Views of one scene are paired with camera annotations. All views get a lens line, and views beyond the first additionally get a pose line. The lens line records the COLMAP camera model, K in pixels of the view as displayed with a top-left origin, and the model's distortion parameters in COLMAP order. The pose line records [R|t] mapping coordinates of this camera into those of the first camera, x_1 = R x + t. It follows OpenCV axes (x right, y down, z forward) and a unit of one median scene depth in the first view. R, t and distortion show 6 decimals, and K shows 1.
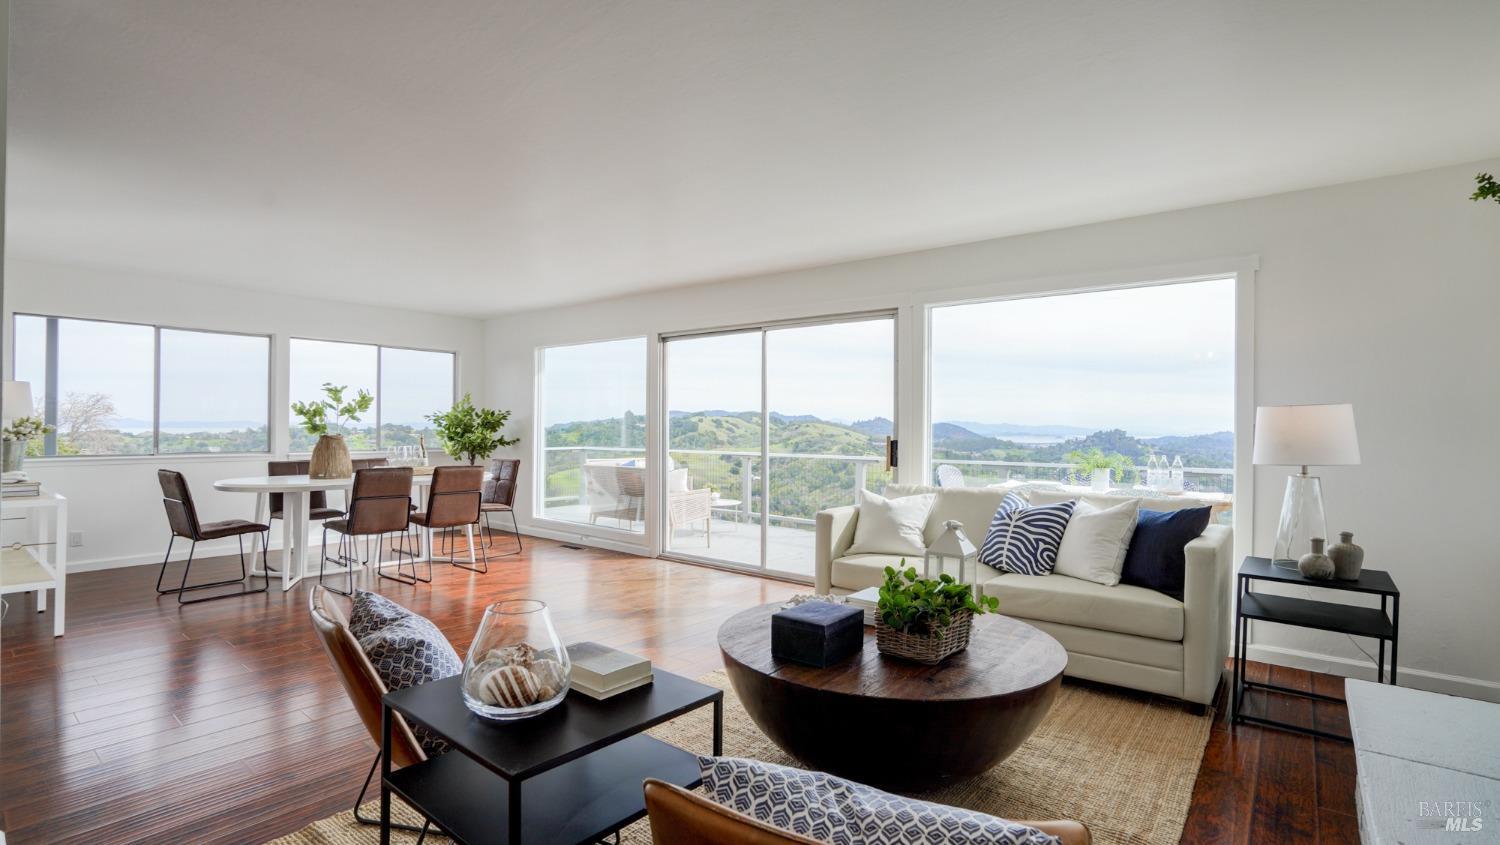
lens RADIAL K [[714.7, 0, 758.2], [0, 714.7, 429.0], [0, 0, 1]] dist [-0.037724, 0.000255]
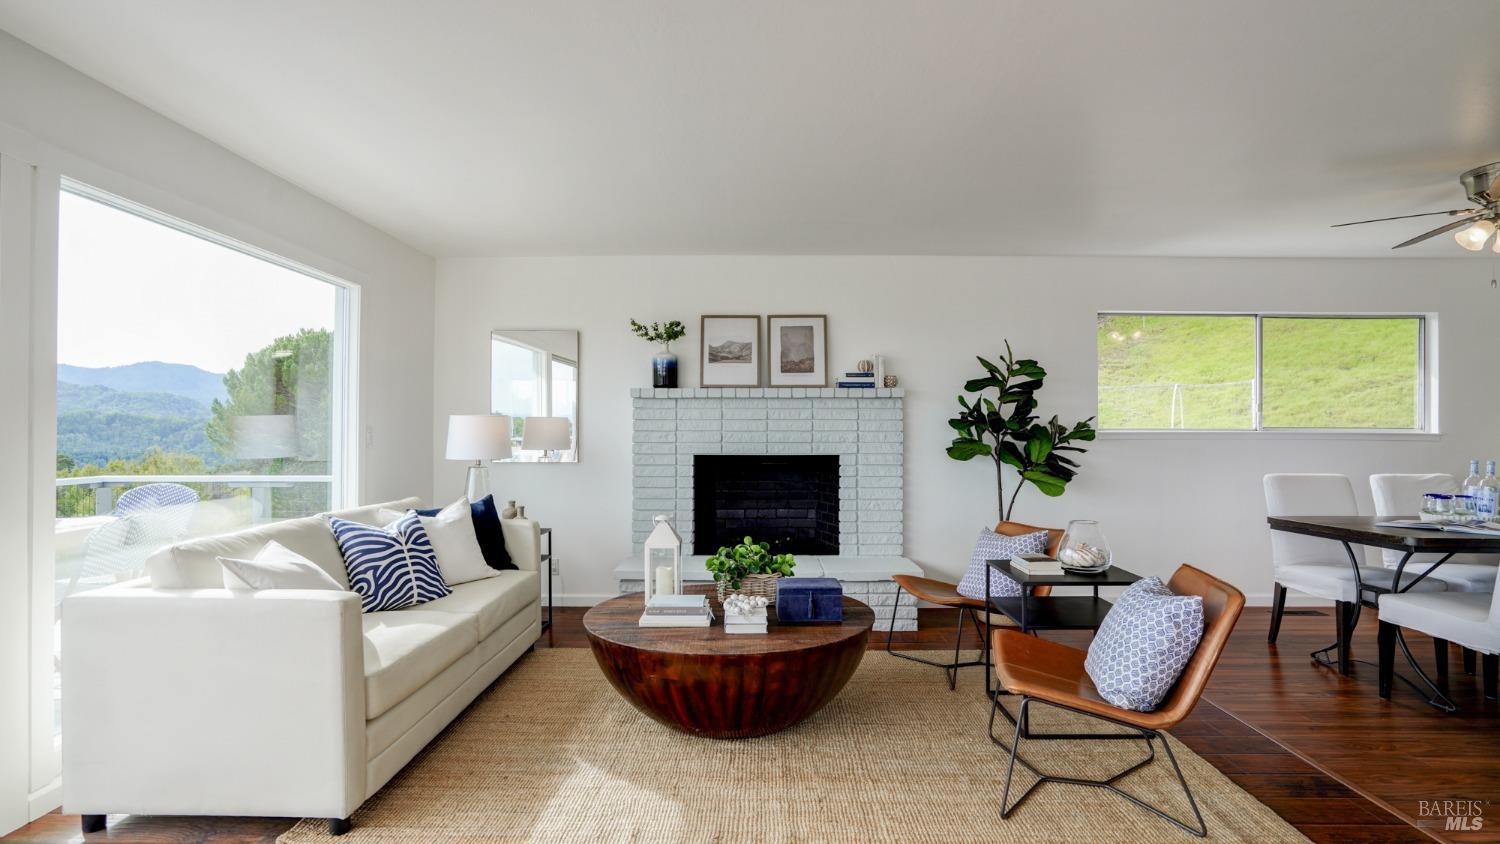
lens RADIAL K [[736.1, 0, 743.8], [0, 736.1, 426.8], [0, 0, 1]] dist [-0.061685, 0.034441]
pose [[-0.610111, -0.001383, 0.792315, -0.359246], [-0.002995, 0.999995, -0.000561, -0.005748], [-0.792310, -0.002715, -0.610112, 0.783680]]
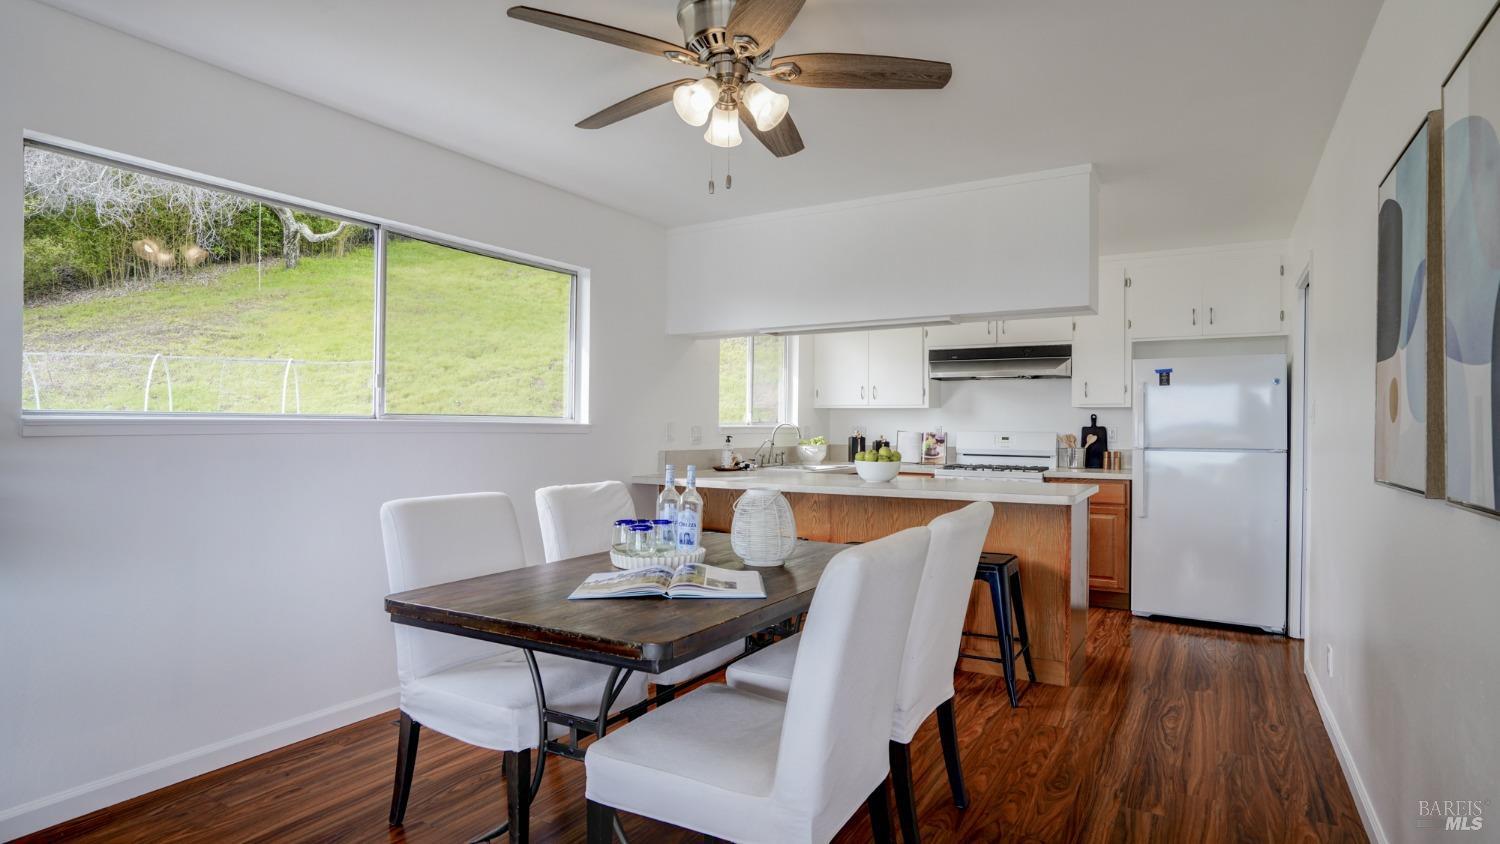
lens RADIAL K [[781.9, 0, 751.9], [0, 781.9, 427.0], [0, 0, 1]] dist [-0.020028, 0.000813]
pose [[-0.990284, -0.011751, -0.138566, -0.237532], [-0.012341, 0.999918, 0.003399, -0.002282], [0.138514, 0.005076, -0.990347, 0.347913]]
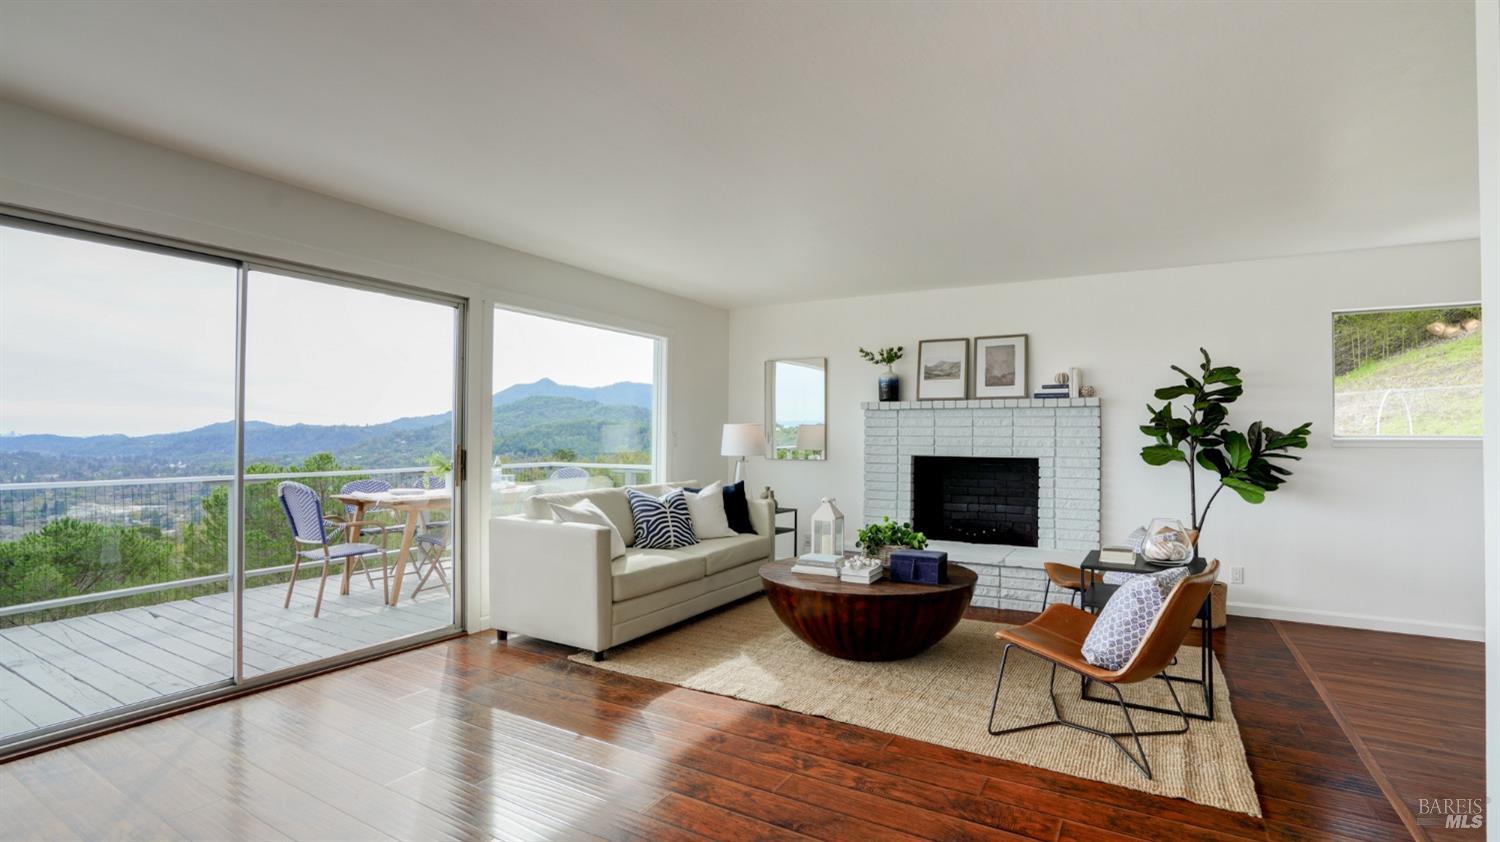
lens RADIAL K [[691.3, 0, 745.1], [0, 691.3, 424.2], [0, 0, 1]] dist [-0.056792, 0.020634]
pose [[-0.140321, 0.008598, 0.990069, -0.586554], [-0.004274, 0.999948, -0.009289, -0.008139], [-0.990097, -0.005535, -0.140277, 0.675629]]
